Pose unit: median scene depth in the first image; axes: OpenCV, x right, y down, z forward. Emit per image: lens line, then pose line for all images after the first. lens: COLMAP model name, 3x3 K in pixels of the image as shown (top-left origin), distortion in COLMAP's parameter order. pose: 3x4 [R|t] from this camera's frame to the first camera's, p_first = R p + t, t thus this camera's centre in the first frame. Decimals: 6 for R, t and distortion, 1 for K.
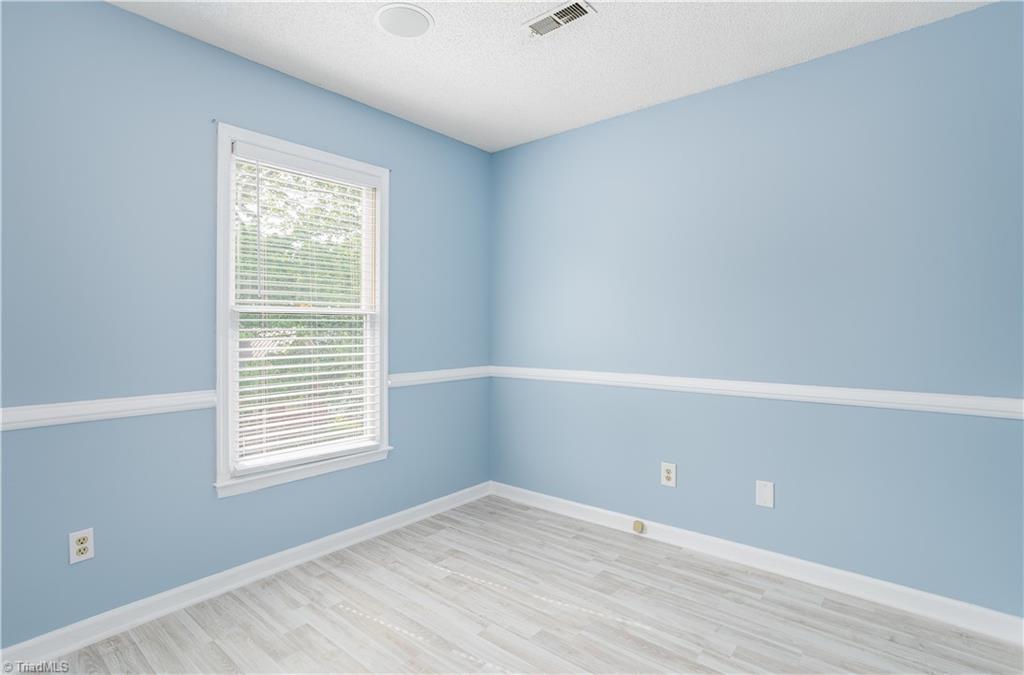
lens RADIAL K [[493.6, 0, 507.8], [0, 493.6, 330.4], [0, 0, 1]] dist [-0.071919, 0.037931]
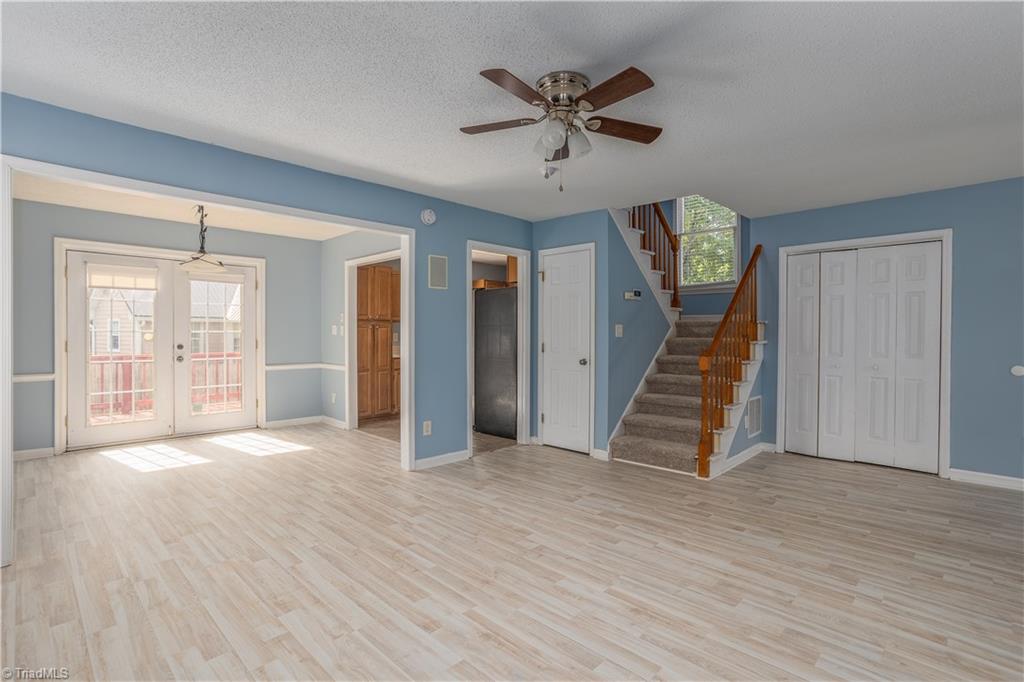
lens RADIAL K [[498.7, 0, 510.0], [0, 498.7, 337.0], [0, 0, 1]] dist [-0.042260, 0.030012]
pose [[-0.997013, 0.002673, 0.077190, 0.684090], [0.003690, 0.999908, 0.013034, -0.018023], [-0.077148, 0.013280, -0.996931, 1.707526]]
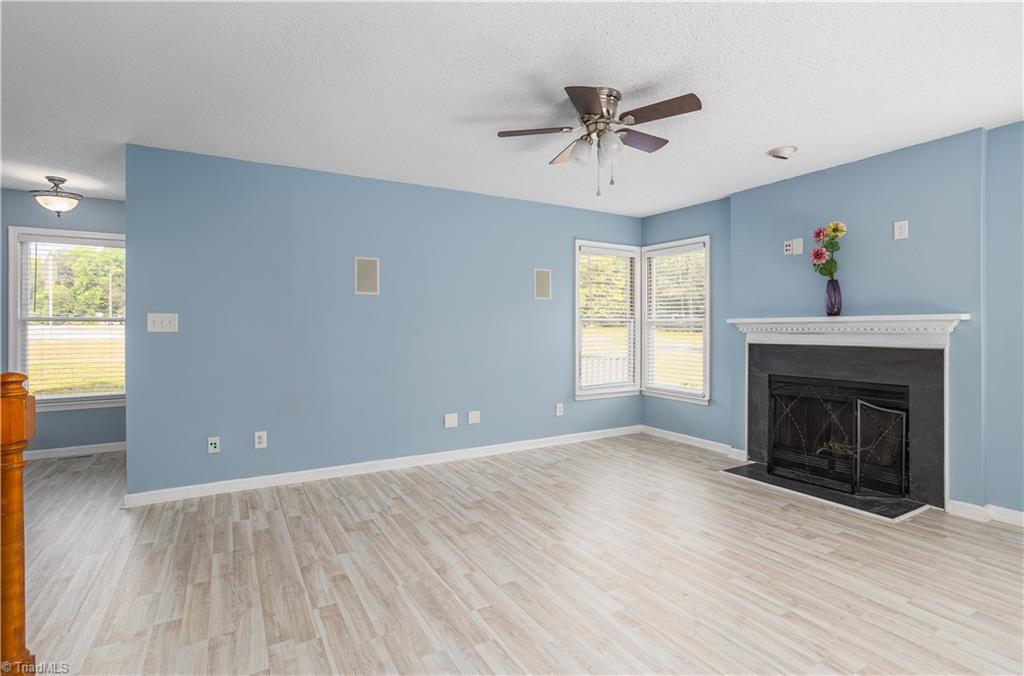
lens RADIAL K [[493.6, 0, 507.8], [0, 493.6, 330.9], [0, 0, 1]] dist [-0.071919, 0.037931]
pose [[0.938735, 0.004632, -0.344610, 0.817793], [-0.004172, 0.999989, 0.002076, -0.005163], [0.344616, -0.000511, 0.938744, -0.066858]]
